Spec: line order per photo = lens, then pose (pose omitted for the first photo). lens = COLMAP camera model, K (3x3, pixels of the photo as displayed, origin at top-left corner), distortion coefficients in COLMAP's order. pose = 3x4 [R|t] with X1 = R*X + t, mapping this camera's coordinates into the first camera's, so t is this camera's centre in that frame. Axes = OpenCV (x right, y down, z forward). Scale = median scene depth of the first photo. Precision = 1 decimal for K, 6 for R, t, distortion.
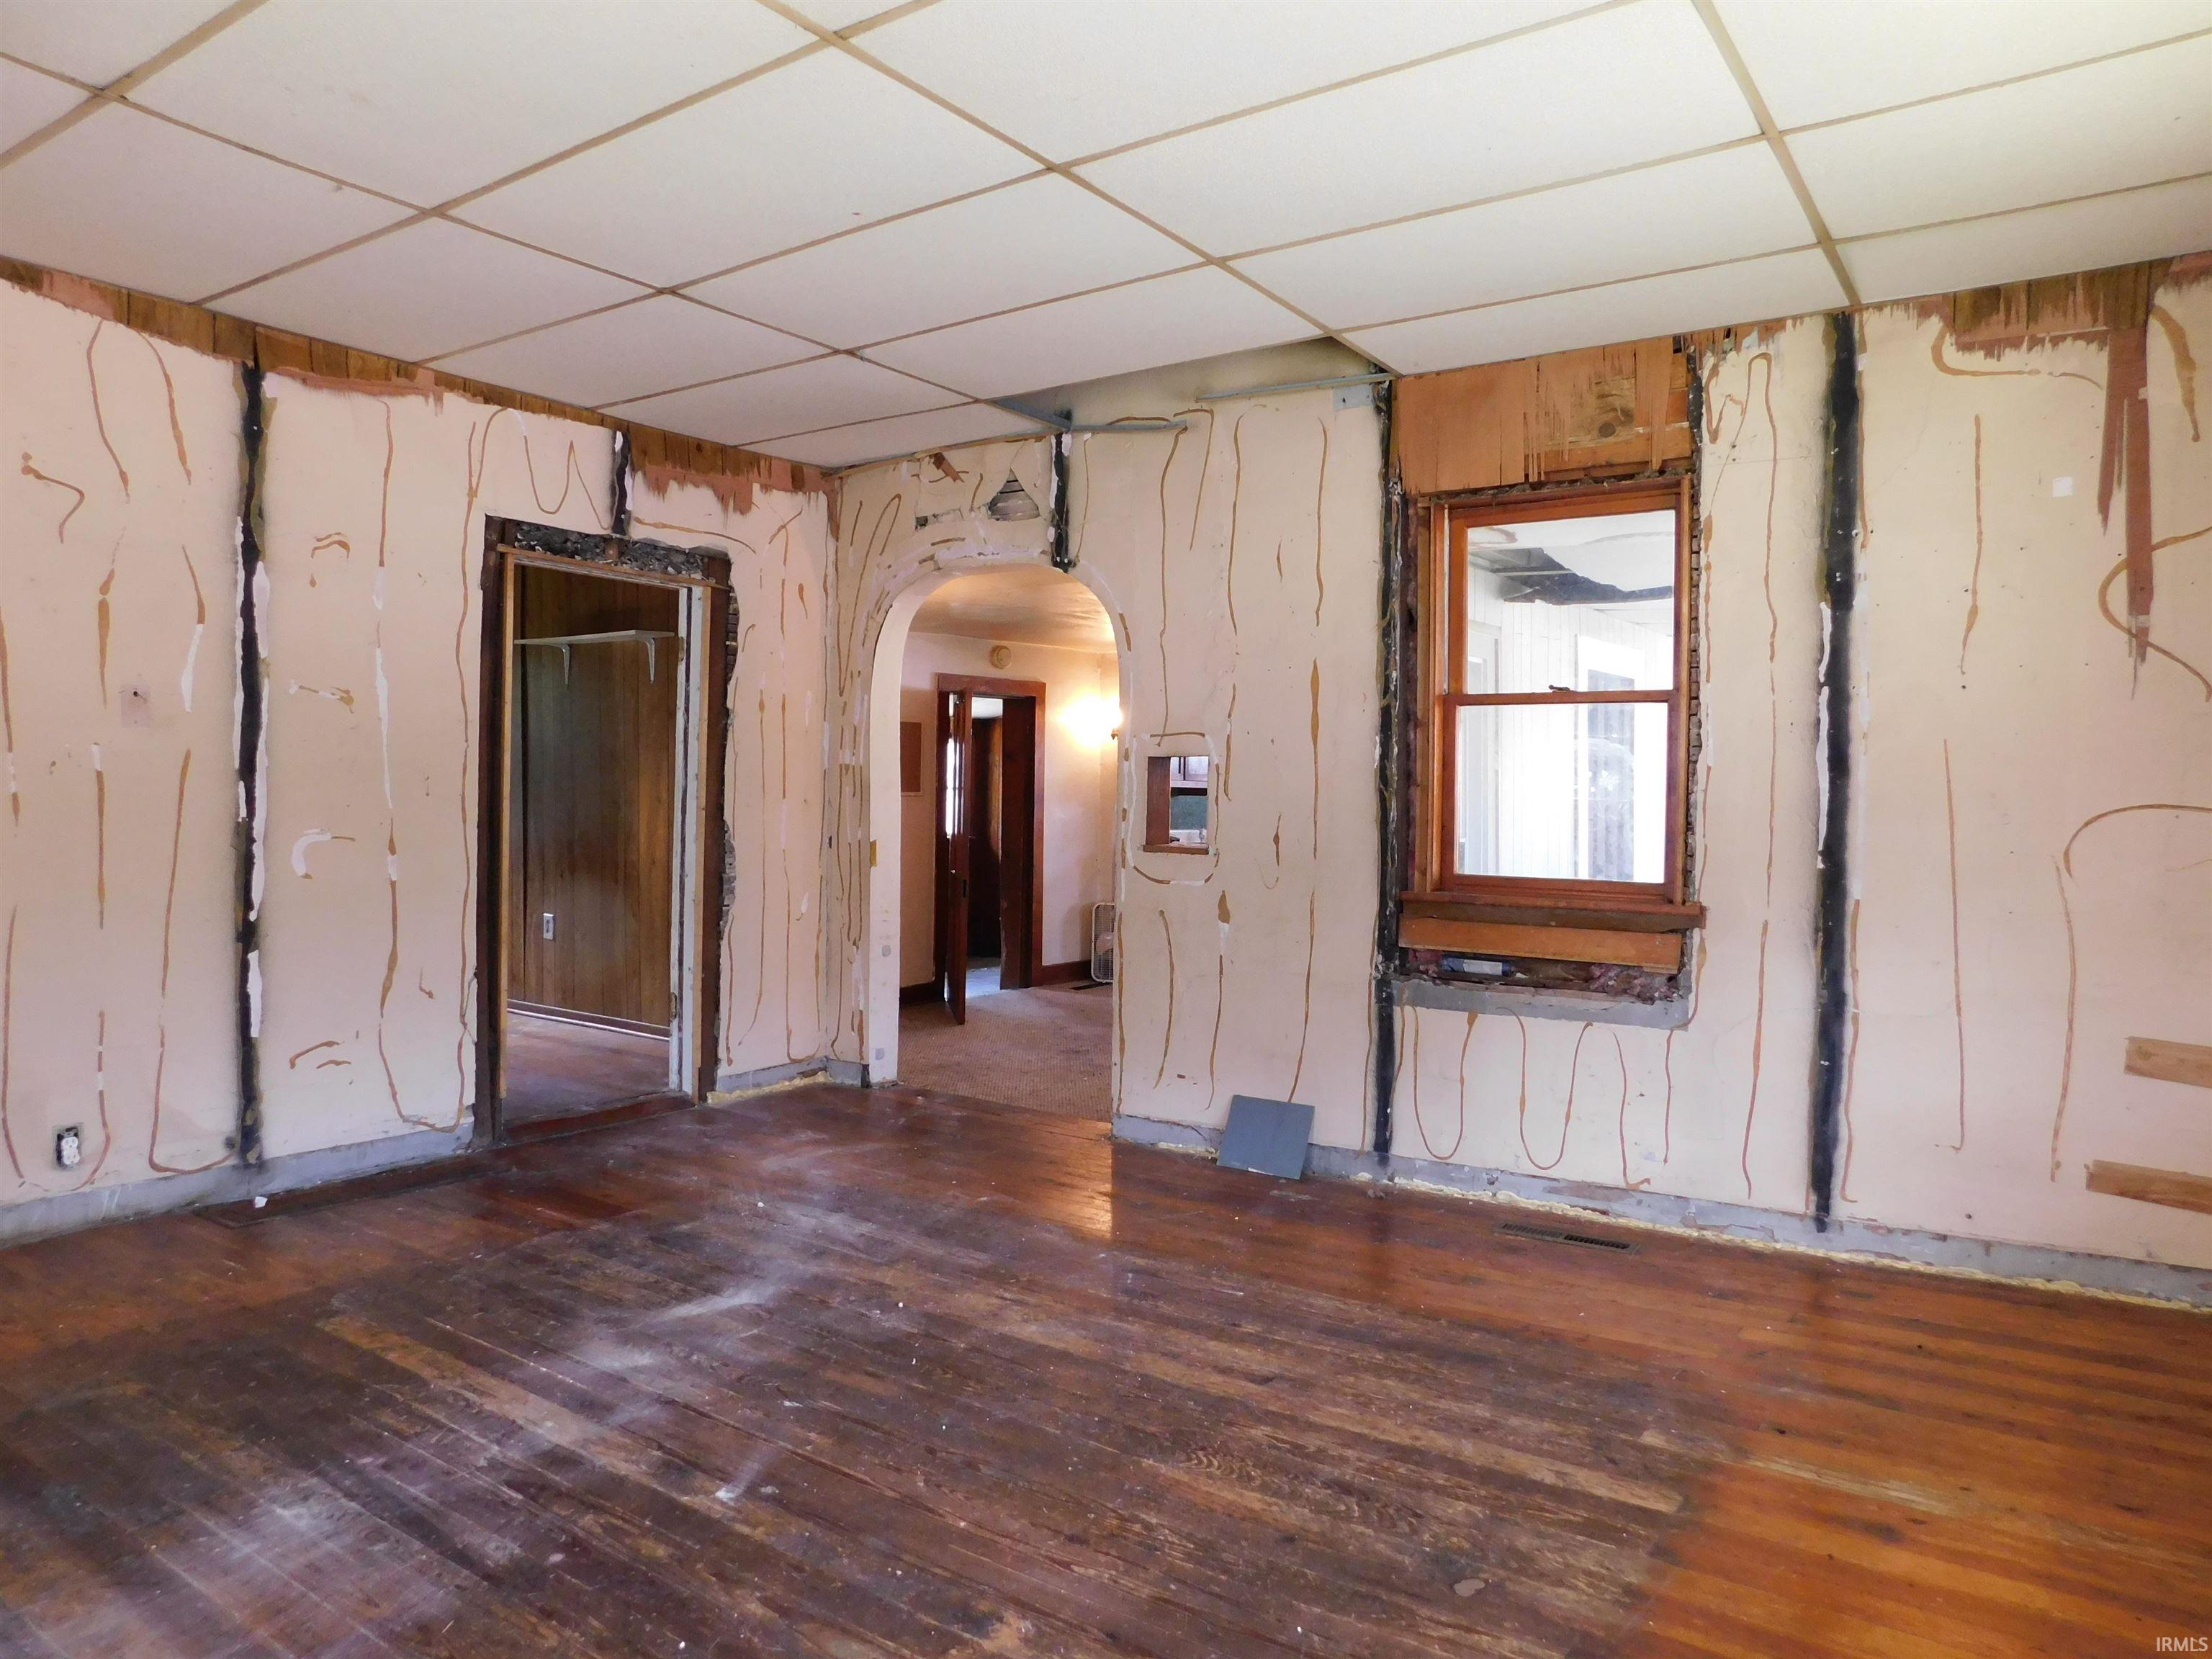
lens RADIAL K [[1462.6, 0, 1113.0], [0, 1462.6, 828.2], [0, 0, 1]] dist [-0.061458, 0.044604]
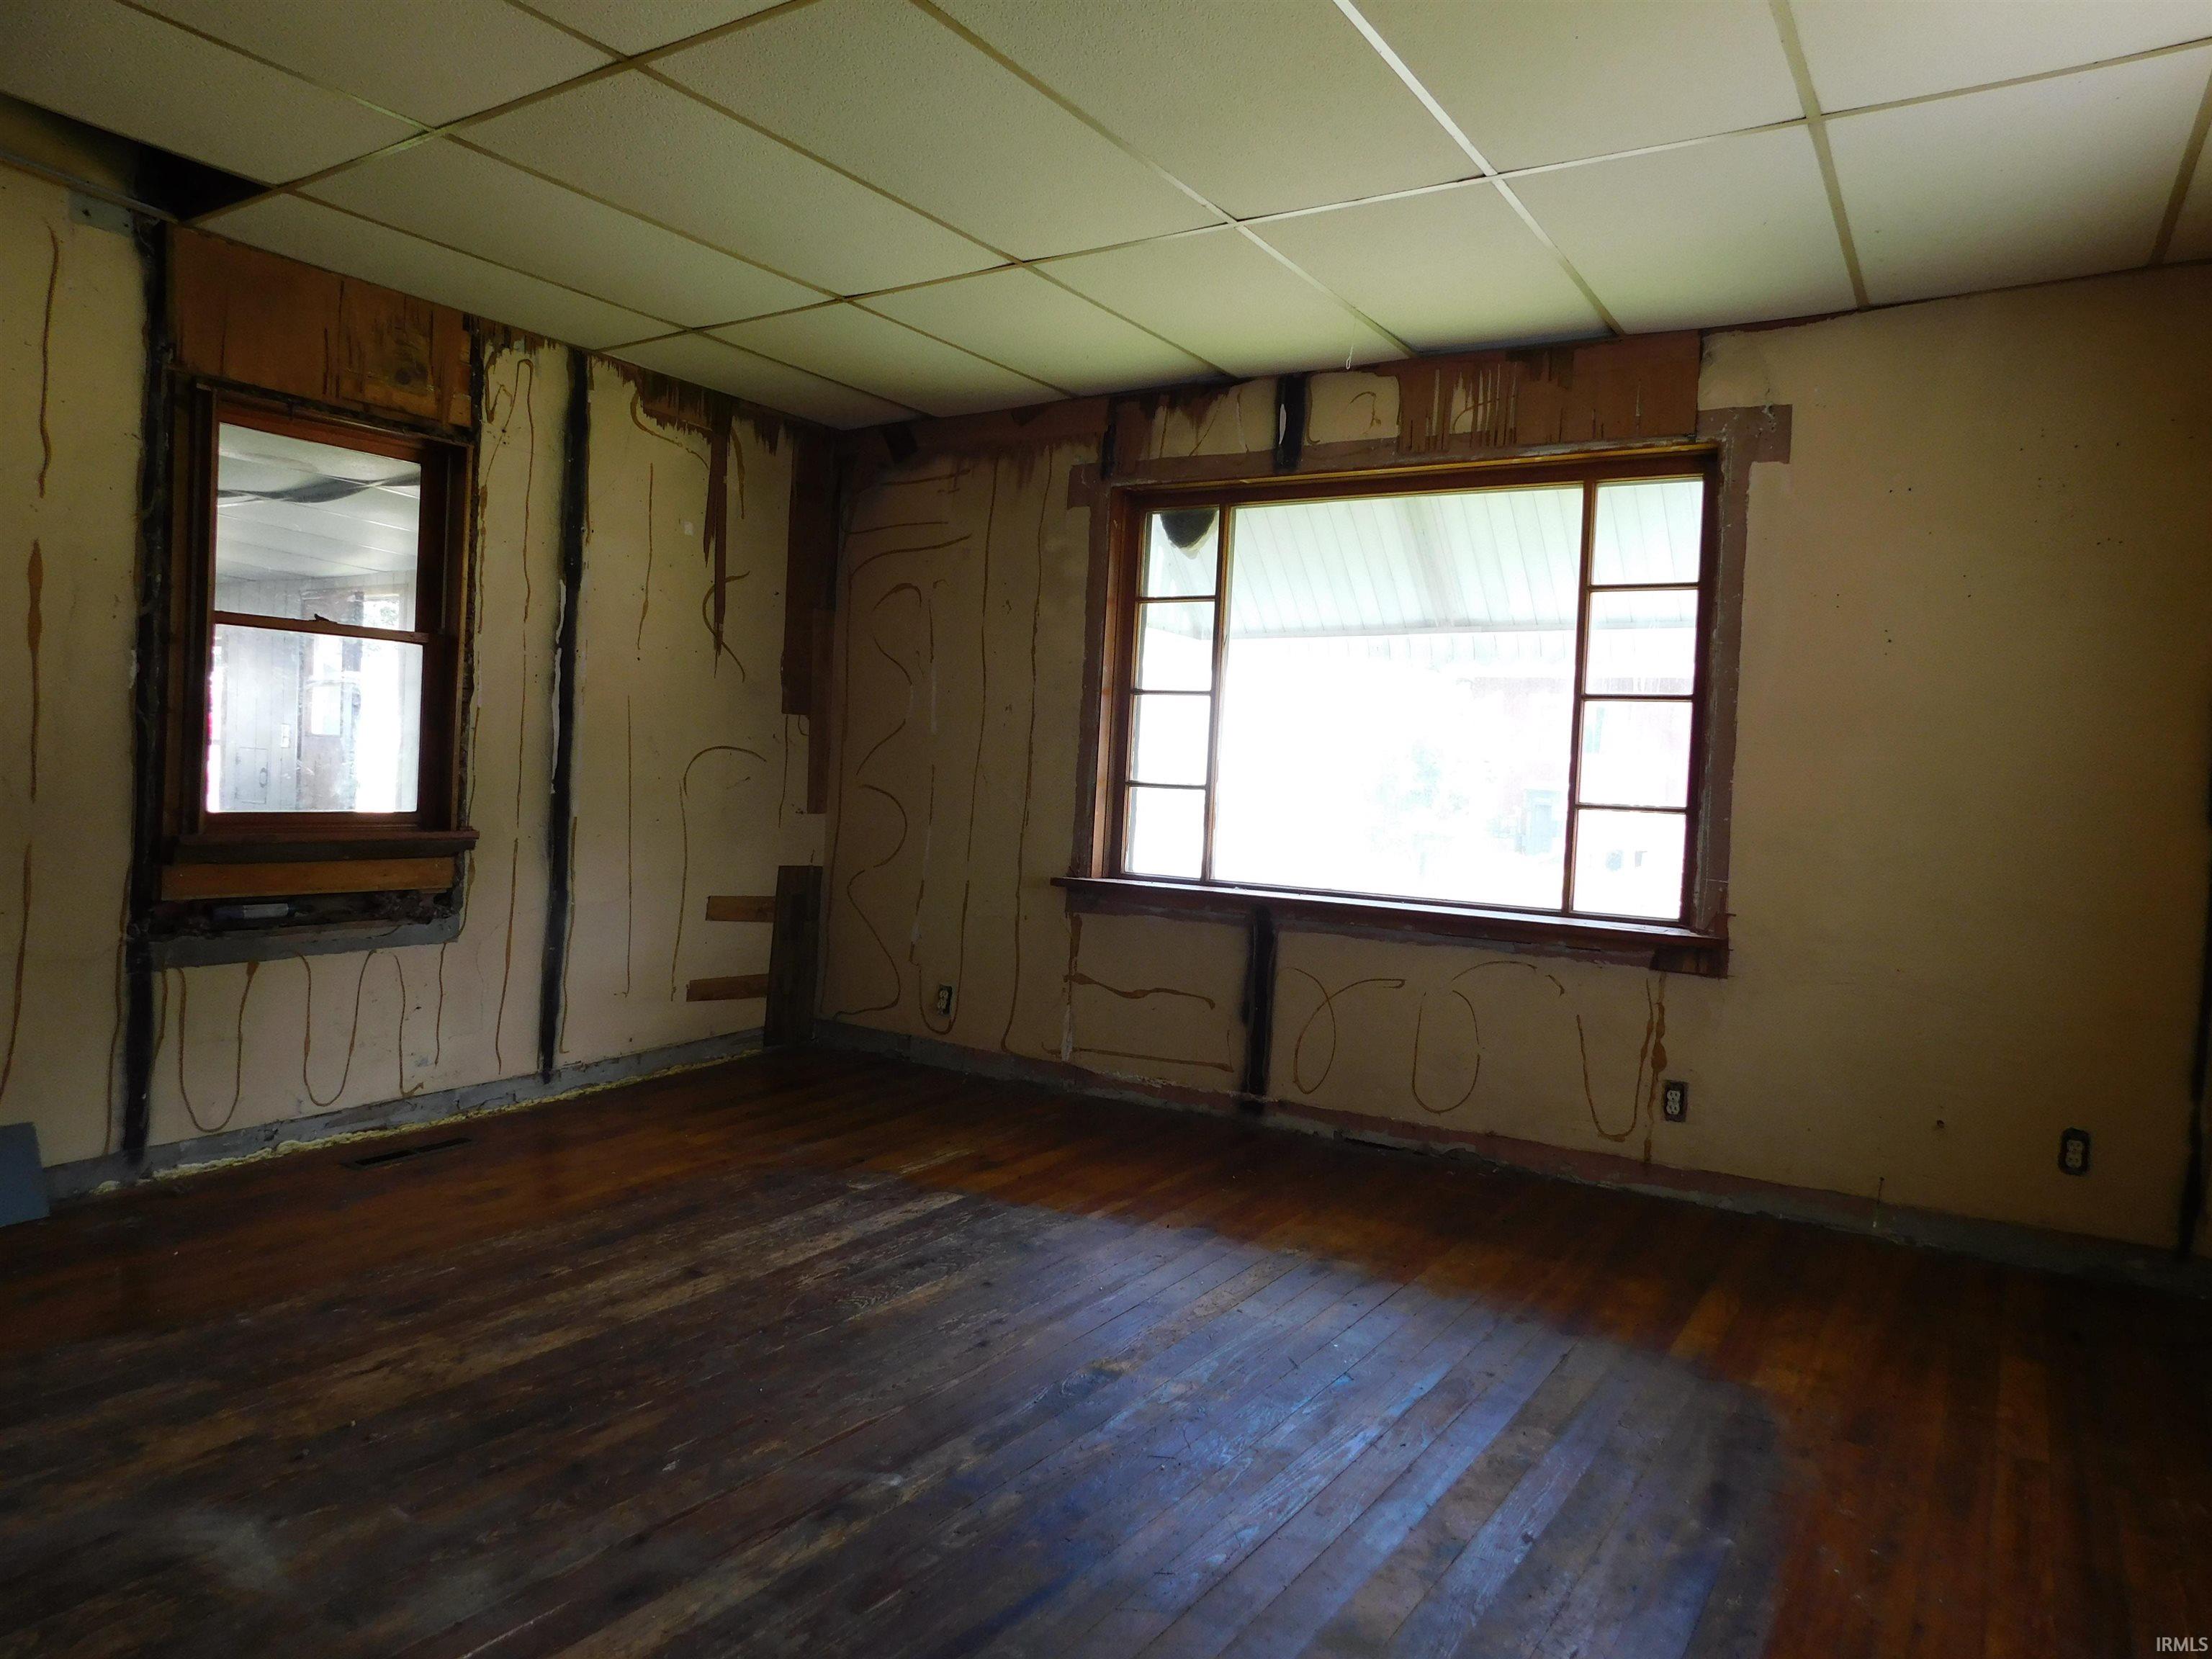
lens RADIAL K [[1462.6, 0, 1101.7], [0, 1462.6, 827.2], [0, 0, 1]] dist [-0.061458, 0.044604]
pose [[-0.038485, -0.058510, 0.997545, -0.785957], [-0.022037, 0.998091, 0.057692, -0.026329], [-0.999016, -0.019762, -0.039700, 0.580885]]
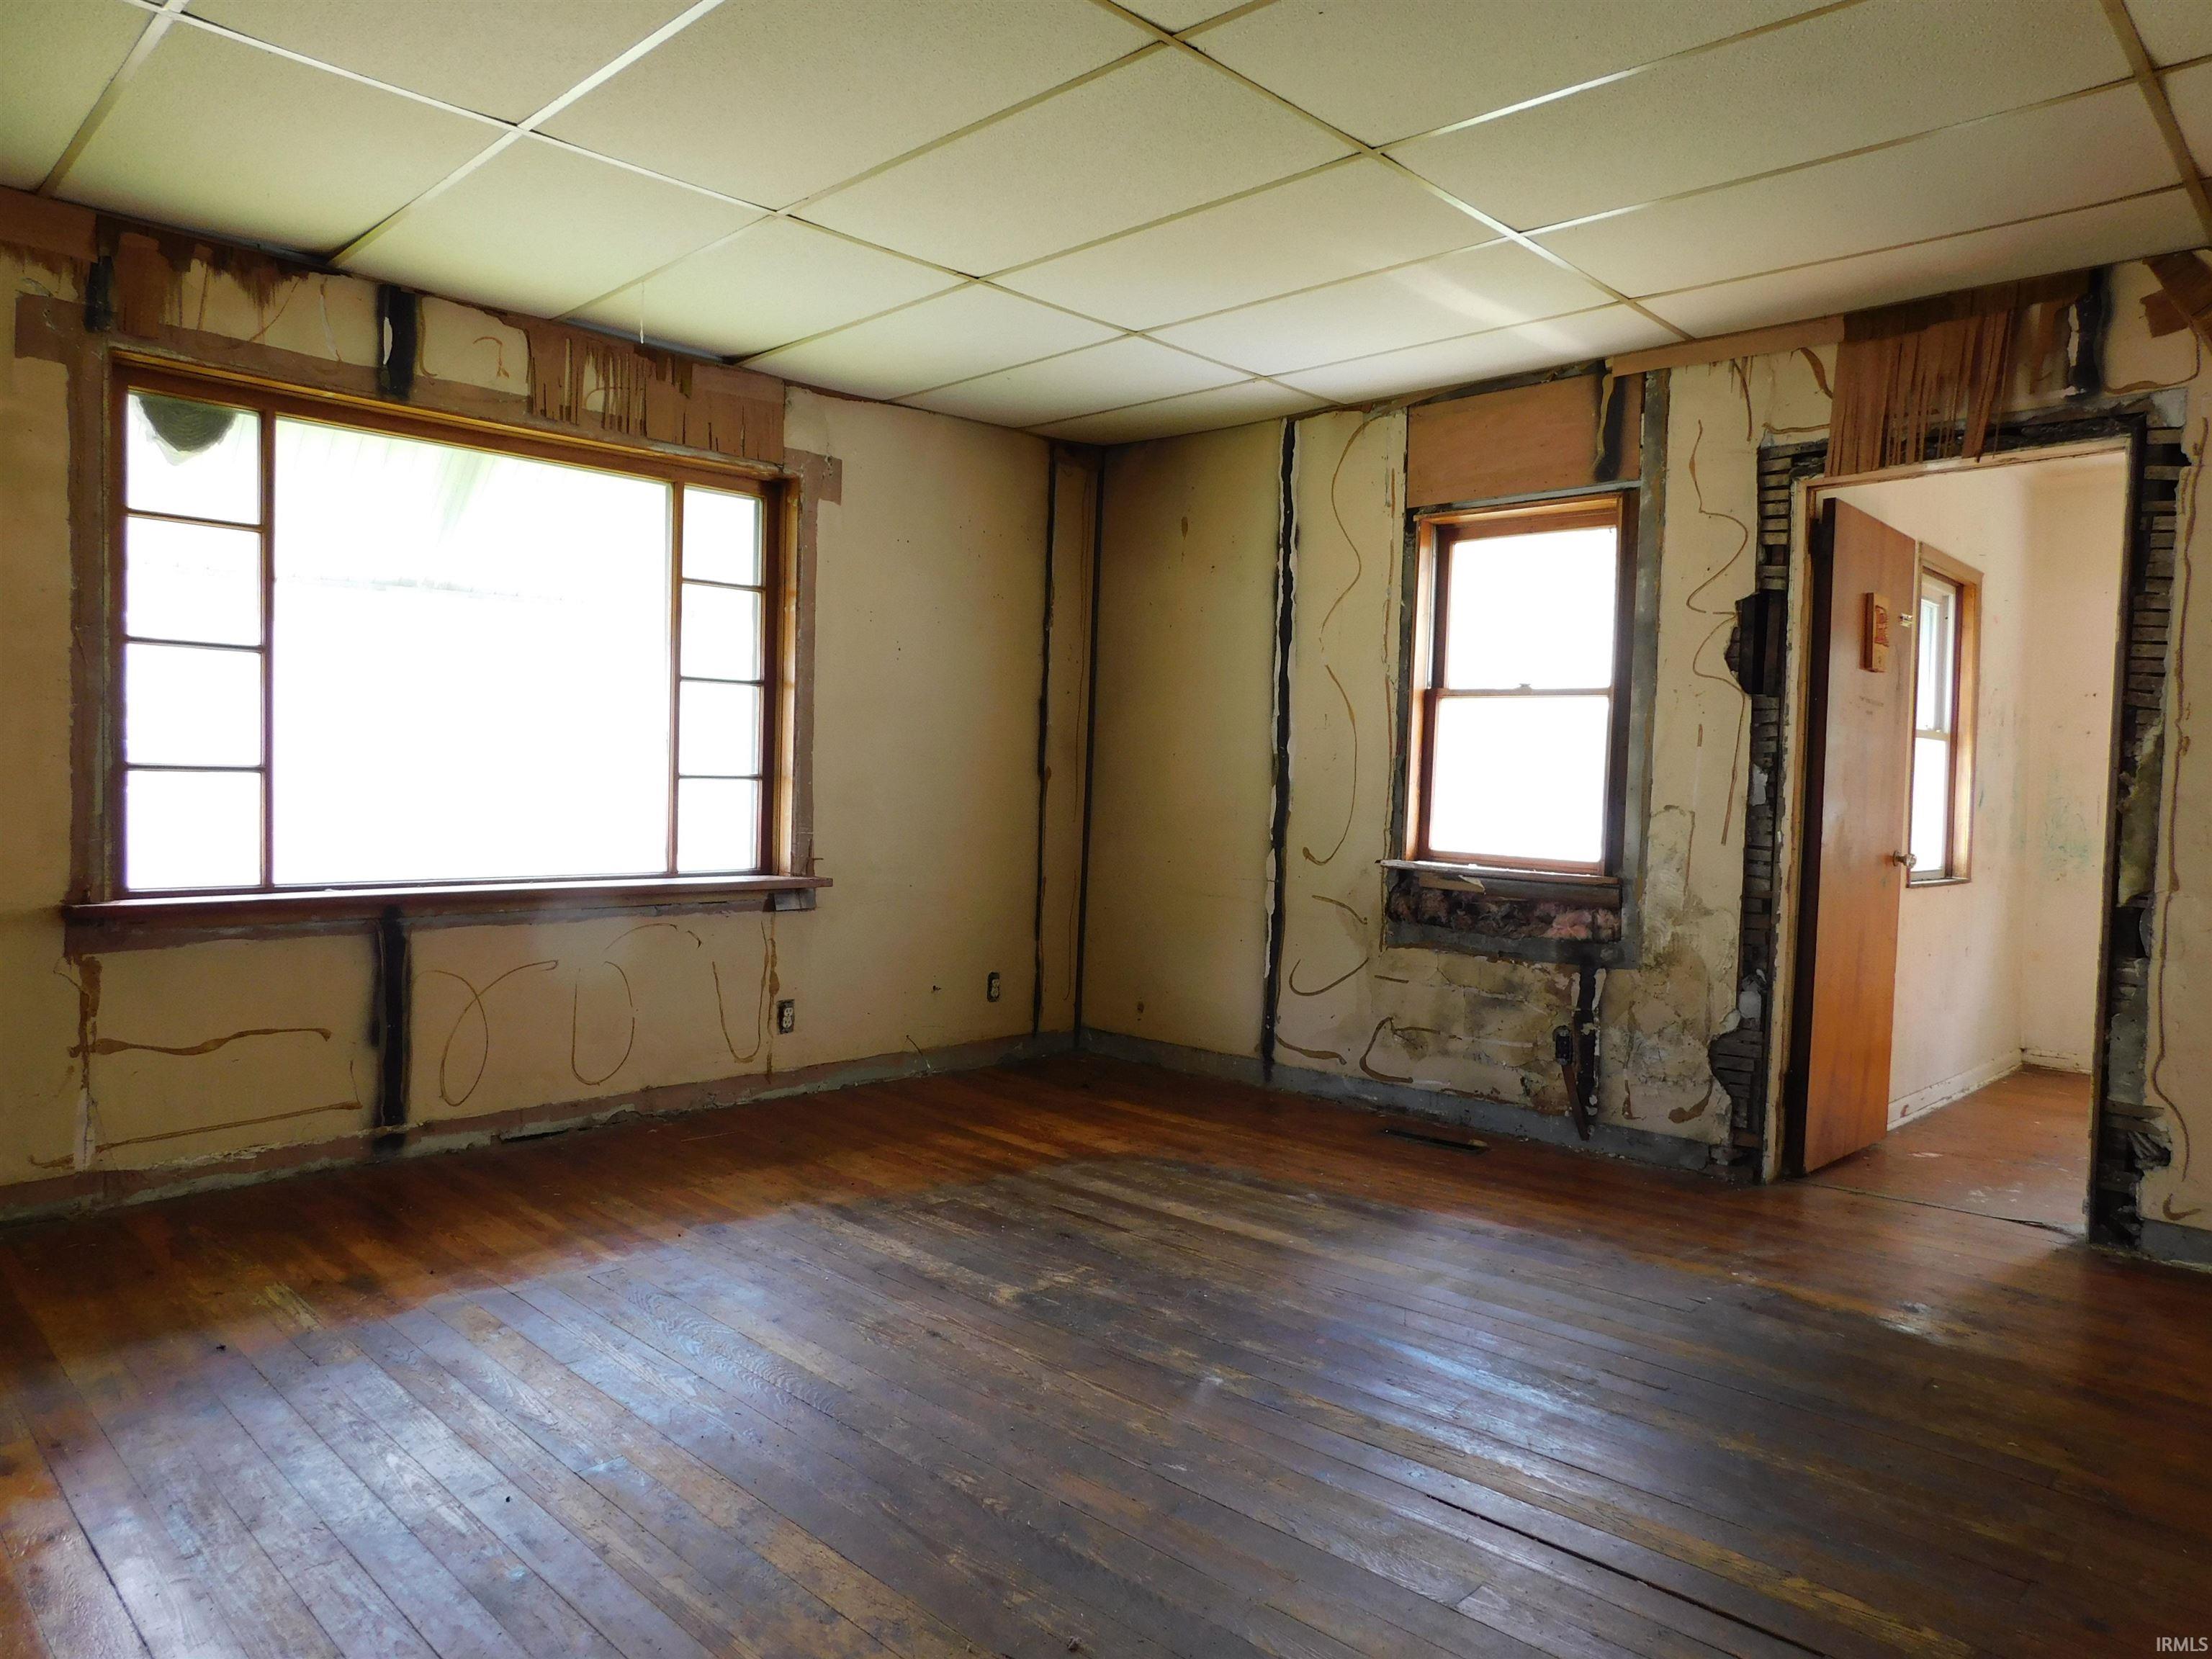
lens RADIAL K [[1462.6, 0, 1101.0], [0, 1462.6, 834.3], [0, 0, 1]] dist [-0.061458, 0.044604]
pose [[-0.985608, -0.040521, 0.164119, -0.224211], [-0.031349, 0.997819, 0.058094, -0.020087], [-0.166115, 0.052113, -0.984728, 1.358163]]
